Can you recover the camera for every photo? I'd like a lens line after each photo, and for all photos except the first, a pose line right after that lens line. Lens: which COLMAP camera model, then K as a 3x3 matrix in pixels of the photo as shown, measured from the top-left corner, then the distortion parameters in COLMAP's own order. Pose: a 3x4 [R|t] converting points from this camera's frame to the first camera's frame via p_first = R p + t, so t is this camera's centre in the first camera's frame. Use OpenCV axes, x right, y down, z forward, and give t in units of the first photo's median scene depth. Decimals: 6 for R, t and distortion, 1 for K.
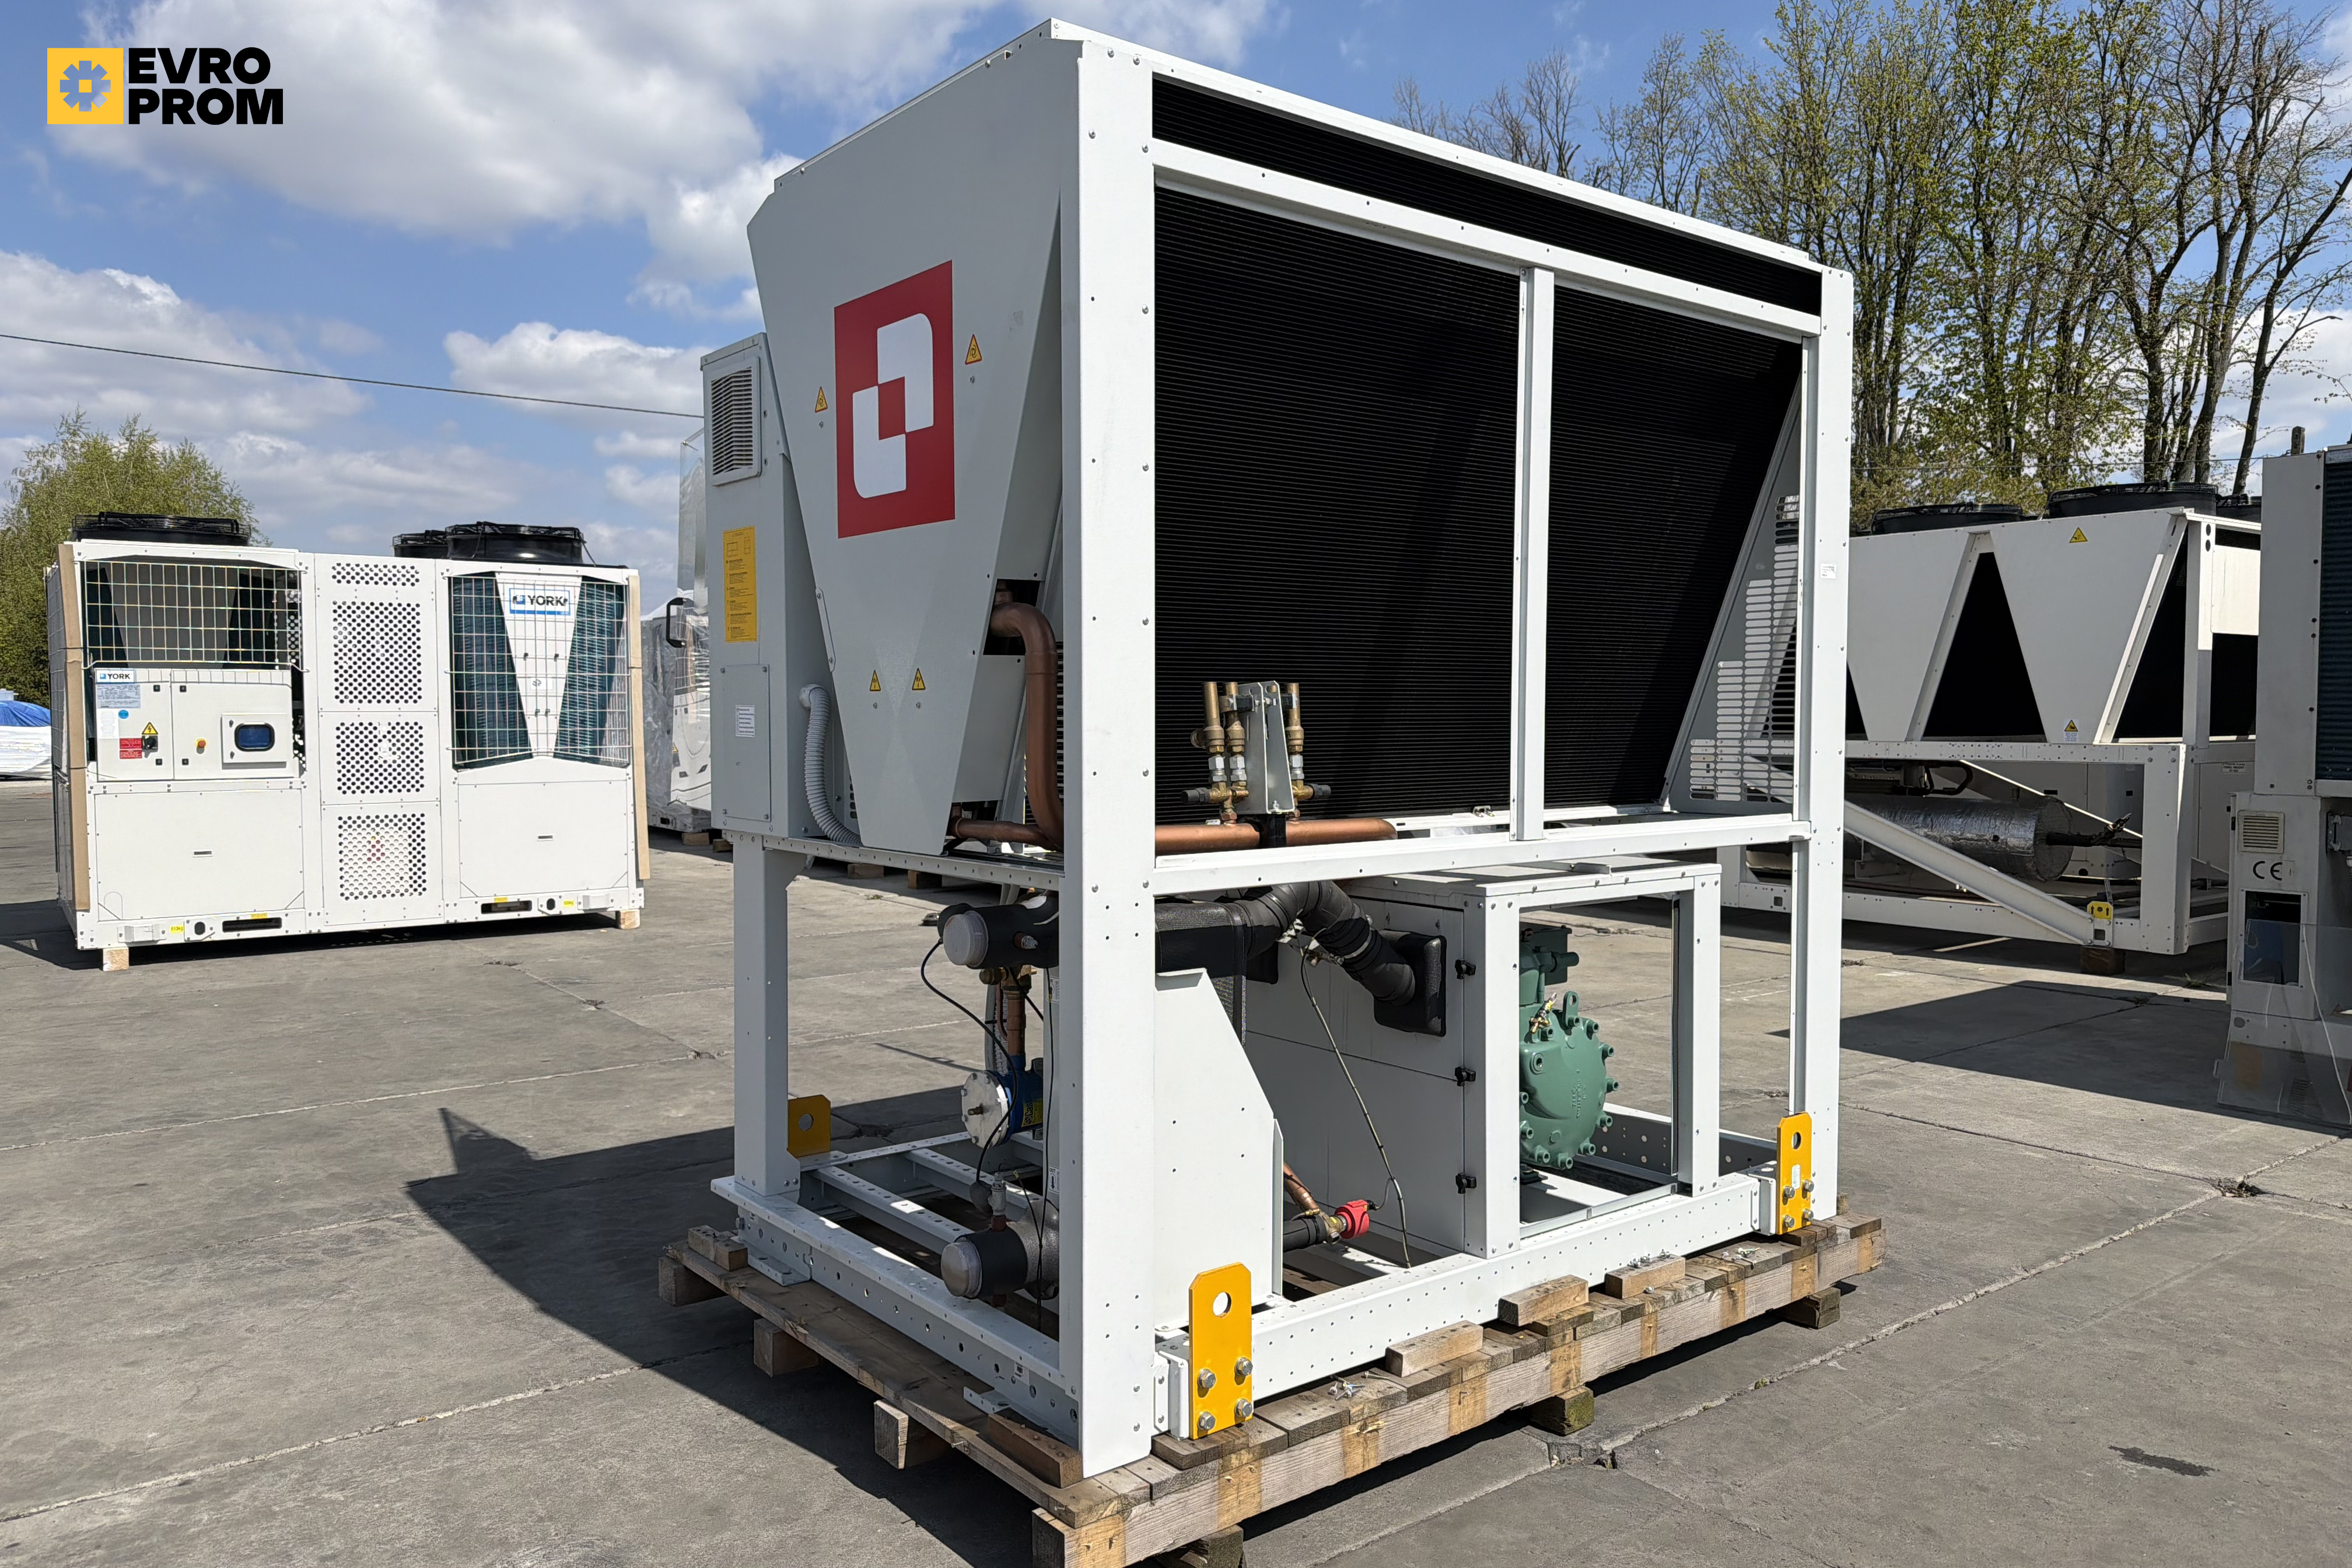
lens RADIAL K [[1657.5, 0, 1173.1], [0, 1657.5, 784.6], [0, 0, 1]] dist [0.014689, 0.000322]
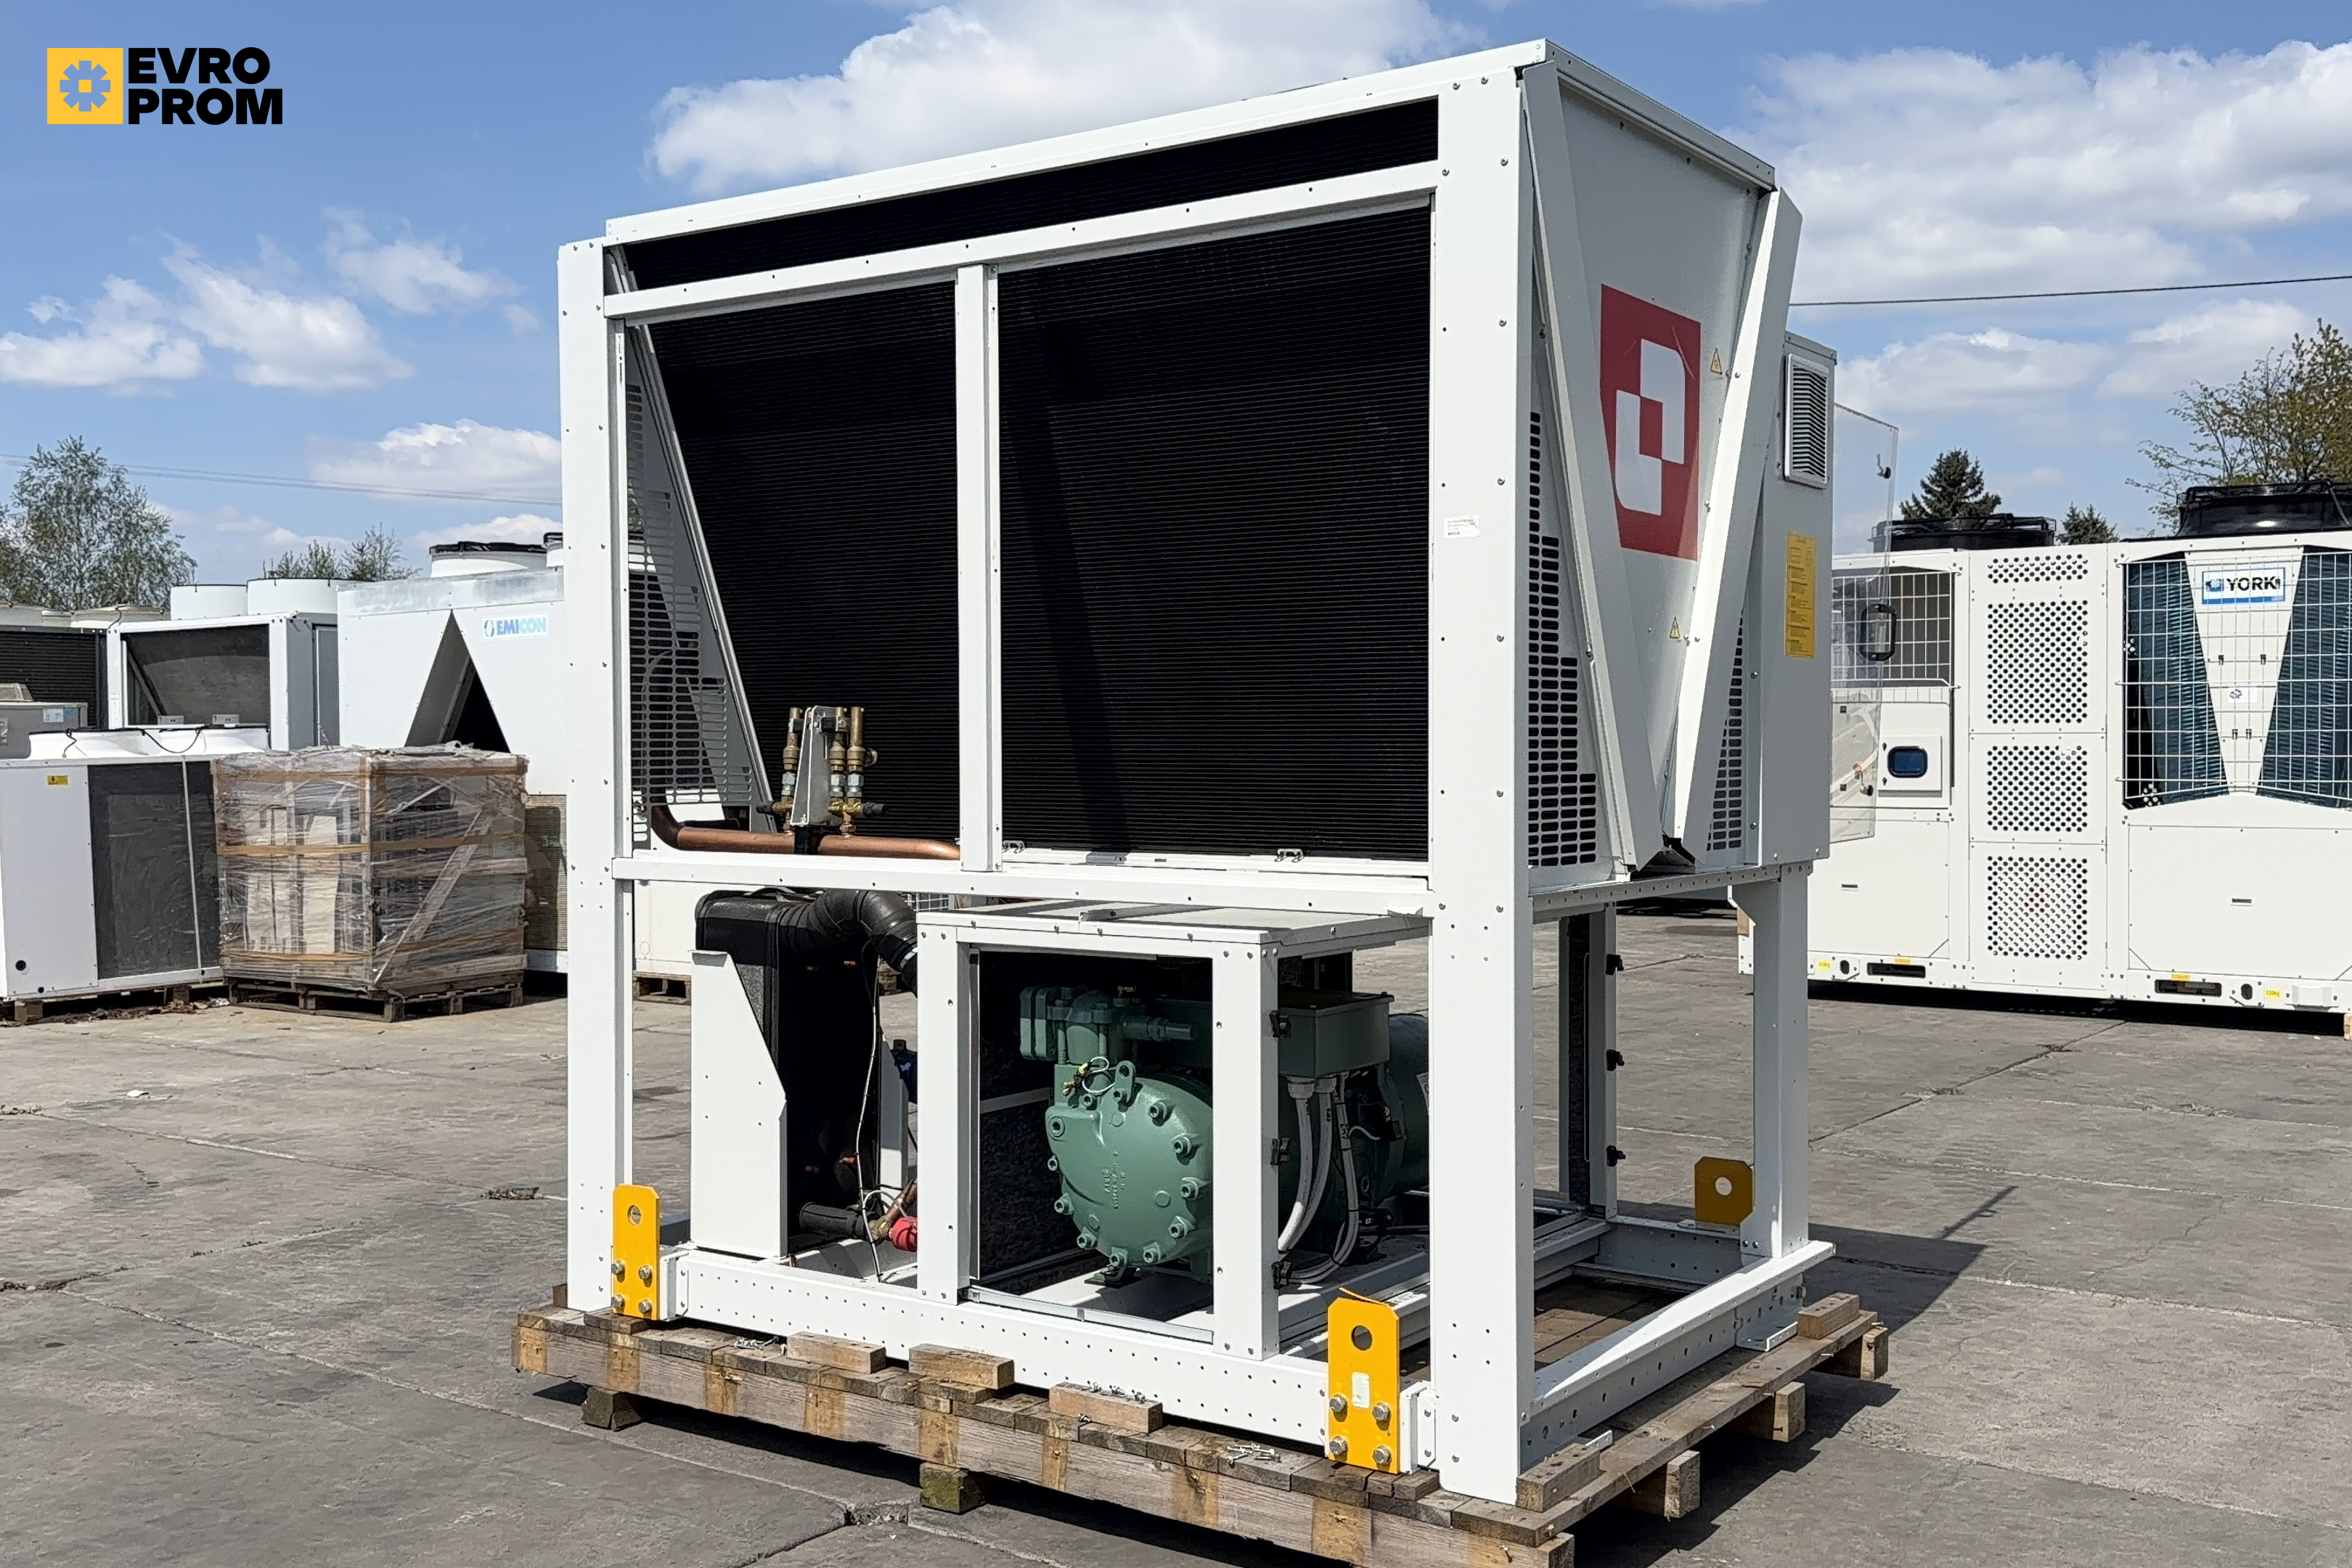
lens RADIAL K [[2311.7, 0, 1172.8], [0, 2311.7, 785.0], [0, 0, 1]] dist [0.041527, 0.000000]
pose [[0.288026, 0.020018, -0.957413, 0.514130], [-0.040272, 0.999150, 0.008775, -0.010712], [0.956776, 0.036030, 0.288587, 0.250833]]
